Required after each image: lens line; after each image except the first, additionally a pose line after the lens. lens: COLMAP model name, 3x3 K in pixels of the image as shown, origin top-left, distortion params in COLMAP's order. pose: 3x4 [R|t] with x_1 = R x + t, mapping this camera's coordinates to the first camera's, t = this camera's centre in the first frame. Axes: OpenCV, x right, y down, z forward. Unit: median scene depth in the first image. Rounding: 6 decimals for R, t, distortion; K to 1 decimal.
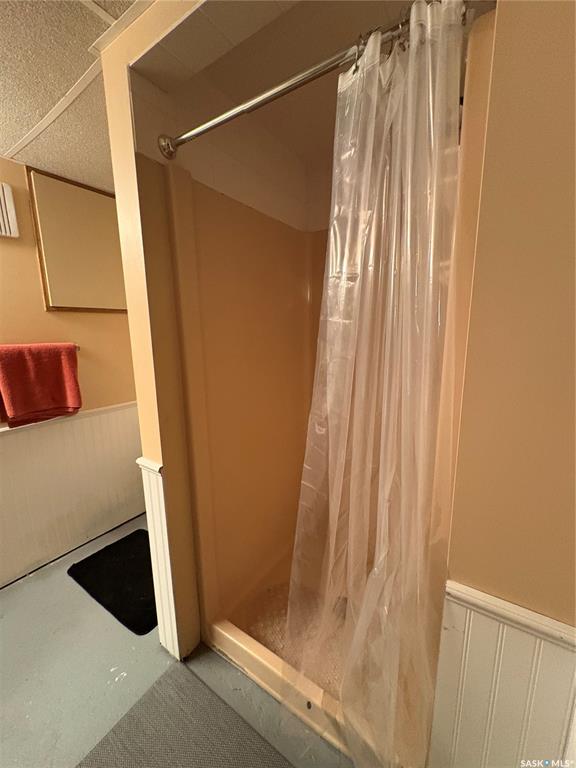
lens RADIAL K [[305.7, 0, 288.9], [0, 305.7, 384.8], [0, 0, 1]] dist [-0.001686, 0.000773]
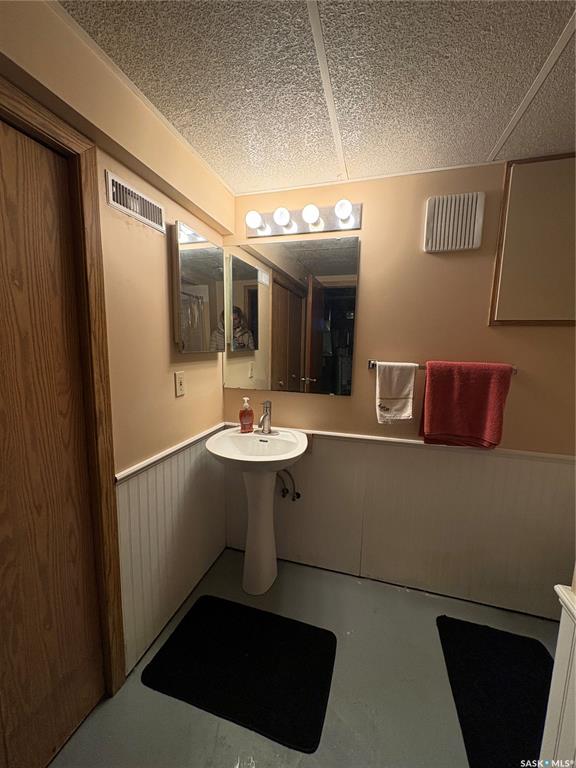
lens RADIAL K [[305.7, 0, 286.4], [0, 305.7, 383.7], [0, 0, 1]] dist [-0.001686, 0.000773]
pose [[0.295857, 0.142257, -0.944580, -0.122605], [-0.197601, 0.976574, 0.085184, -0.042606], [0.934571, 0.161448, 0.317036, 0.218594]]
